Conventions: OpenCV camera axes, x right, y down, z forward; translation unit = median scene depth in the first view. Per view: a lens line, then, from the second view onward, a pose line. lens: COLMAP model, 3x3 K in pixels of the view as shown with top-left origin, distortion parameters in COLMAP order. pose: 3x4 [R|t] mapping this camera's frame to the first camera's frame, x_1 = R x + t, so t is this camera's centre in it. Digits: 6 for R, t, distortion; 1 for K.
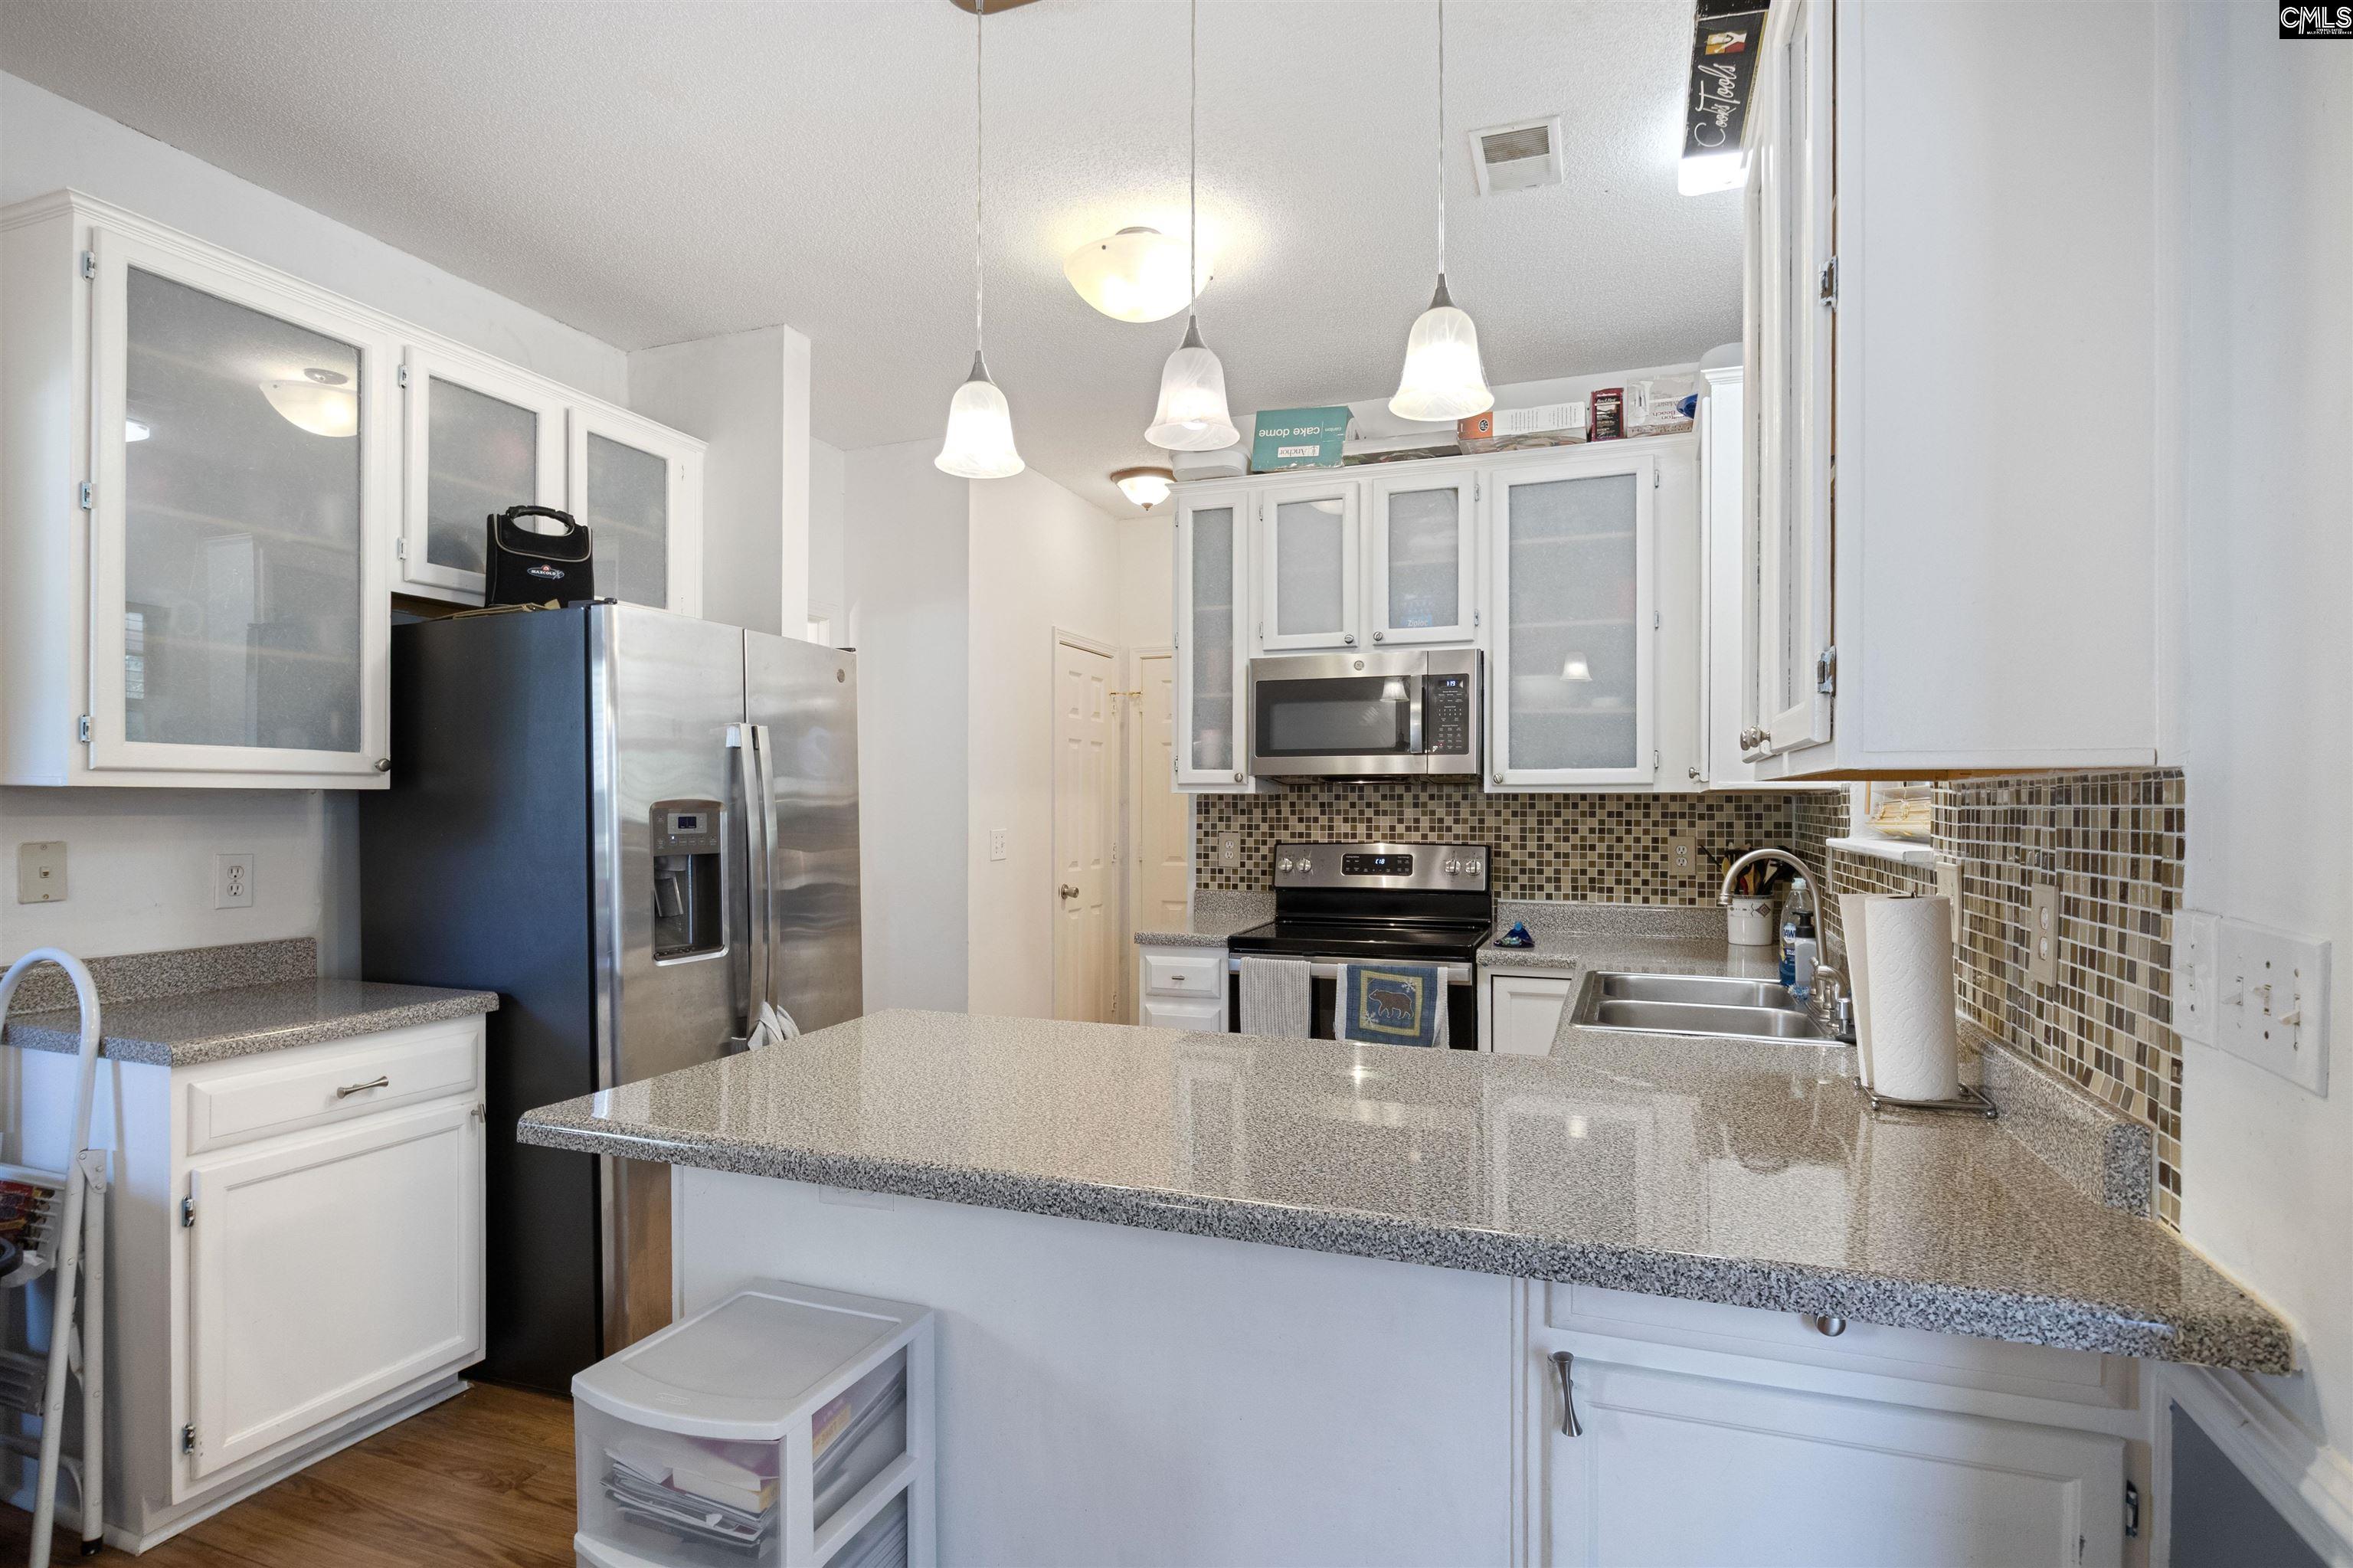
lens RADIAL K [[1200.3, 0, 1171.7], [0, 1200.3, 801.7], [0, 0, 1]] dist [-0.004223, 0.001060]
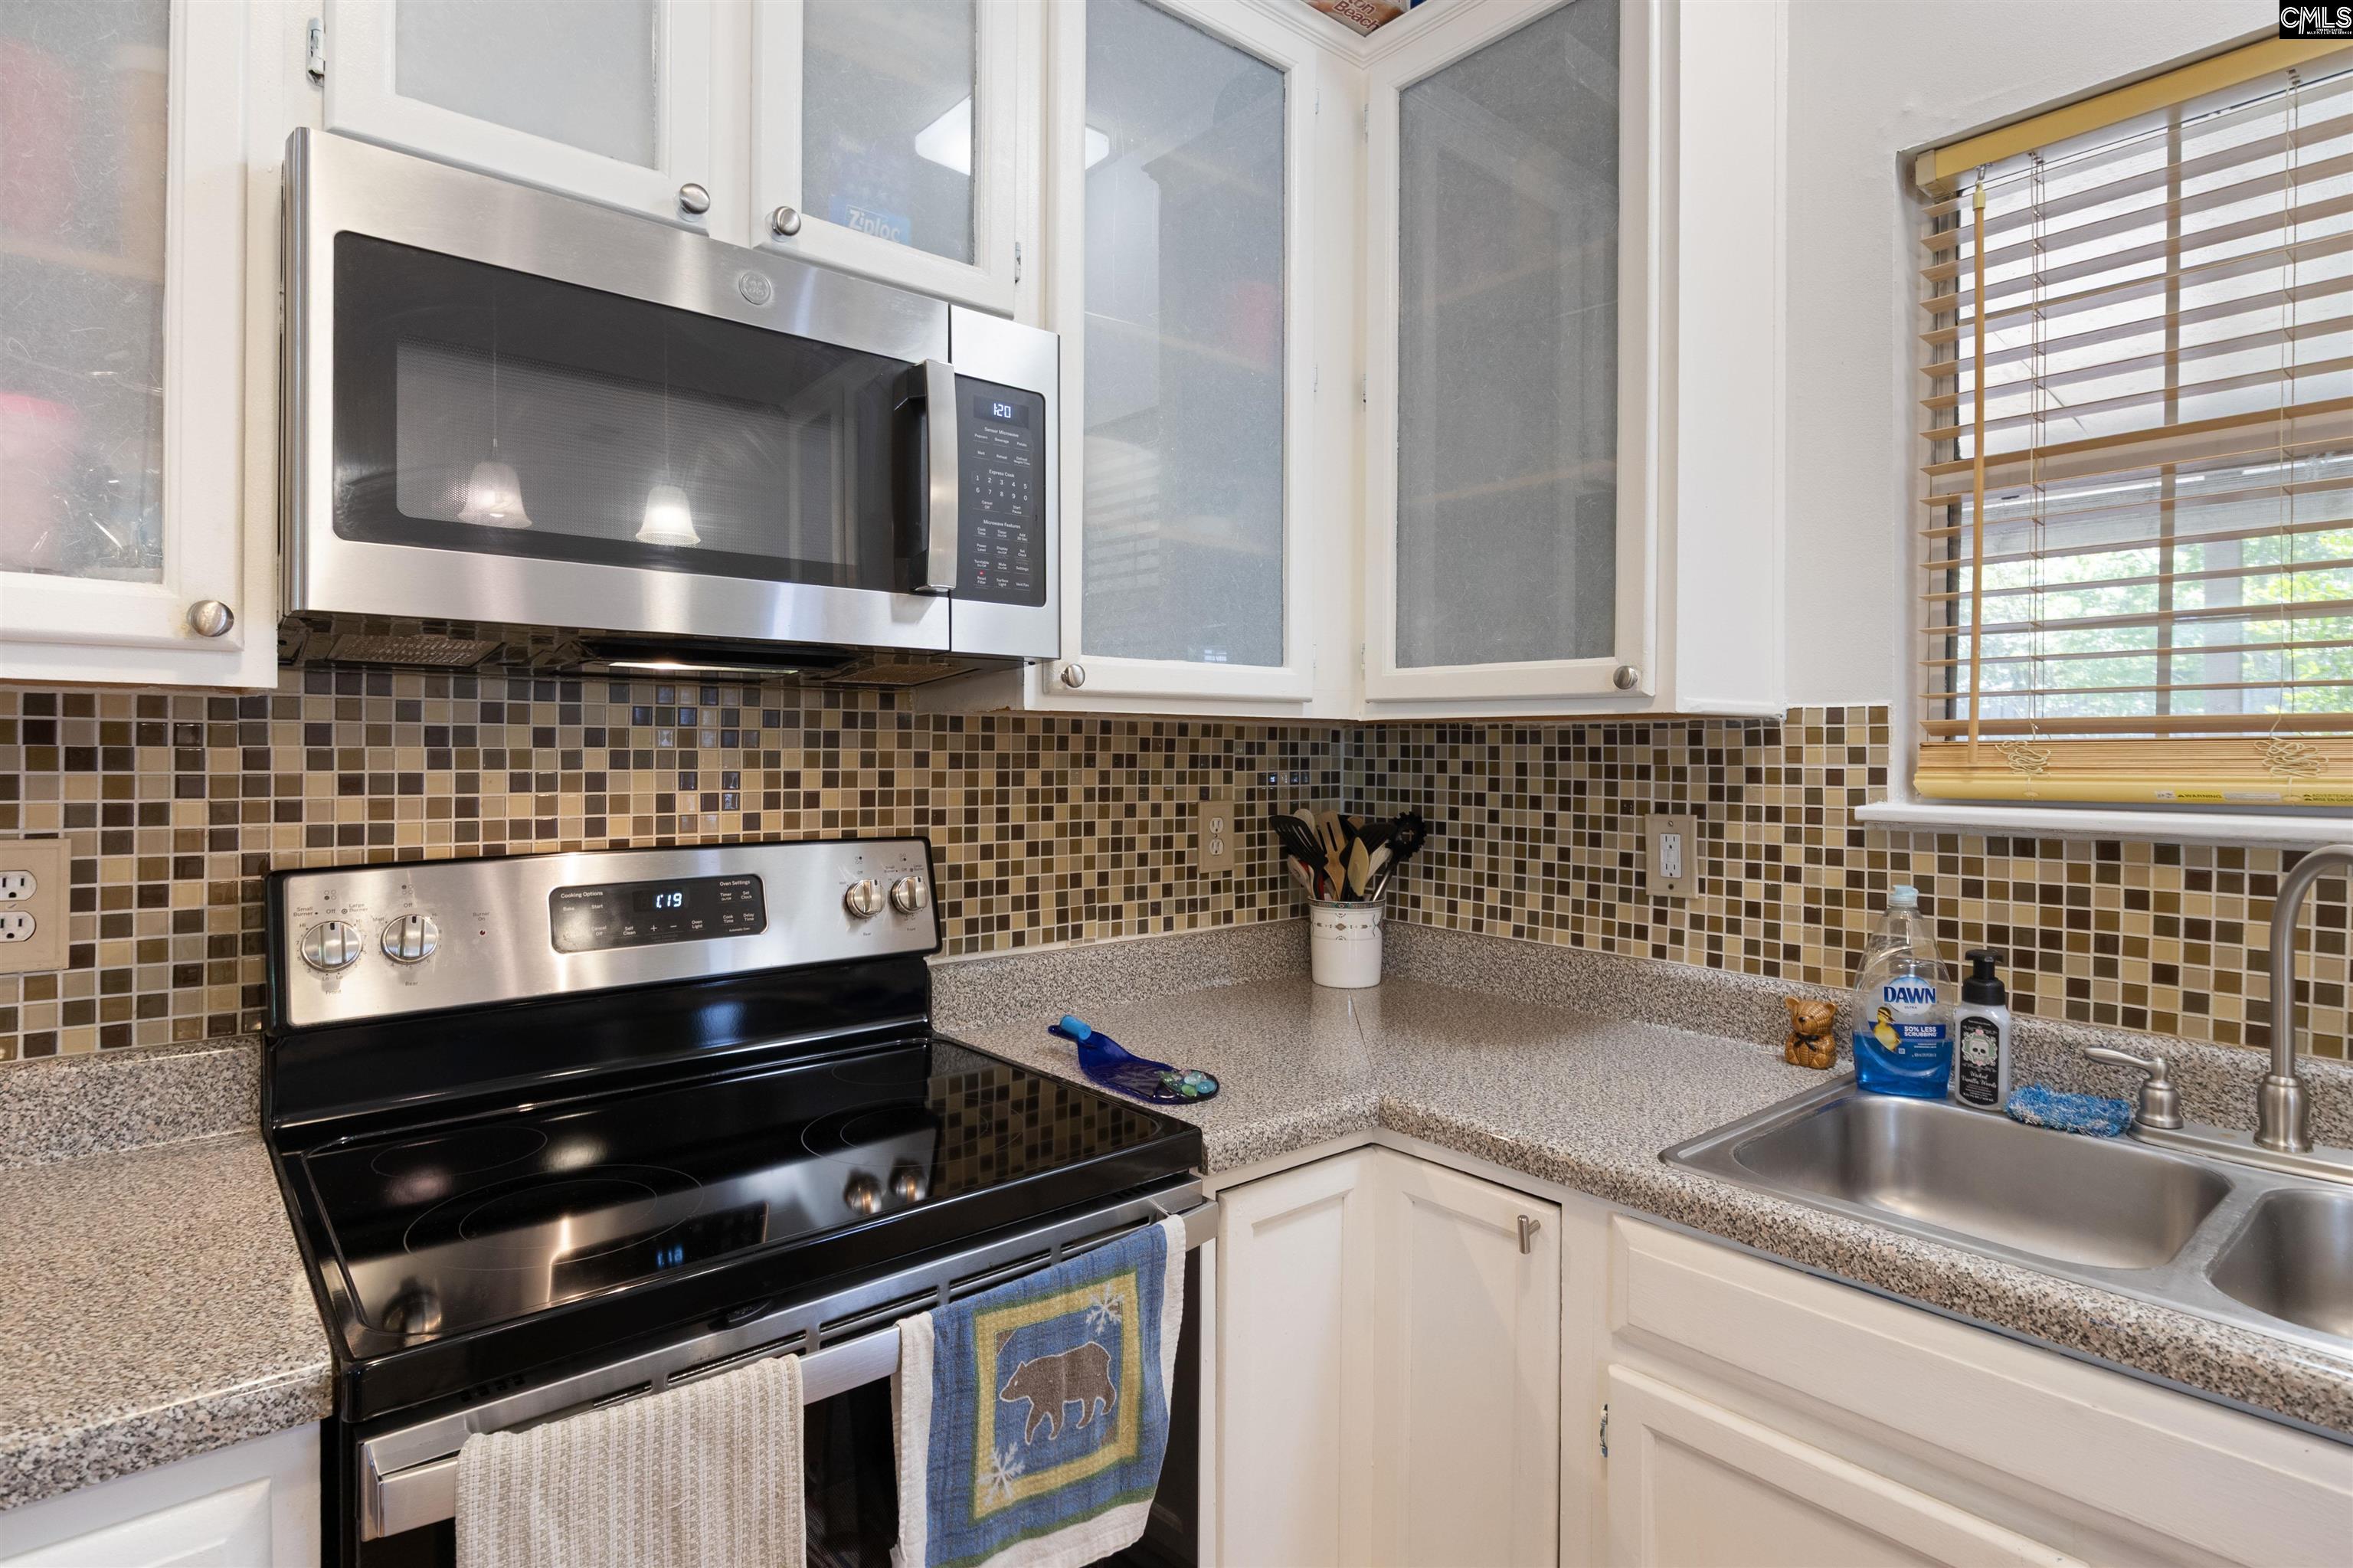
lens RADIAL K [[1200.3, 0, 1176.0], [0, 1200.3, 752.5], [0, 0, 1]] dist [-0.004223, 0.001060]
pose [[0.488160, -0.000904, 0.872753, -0.059021], [-0.007118, 0.999962, 0.005017, 0.004306], [-0.872725, -0.008661, 0.488135, 0.719989]]
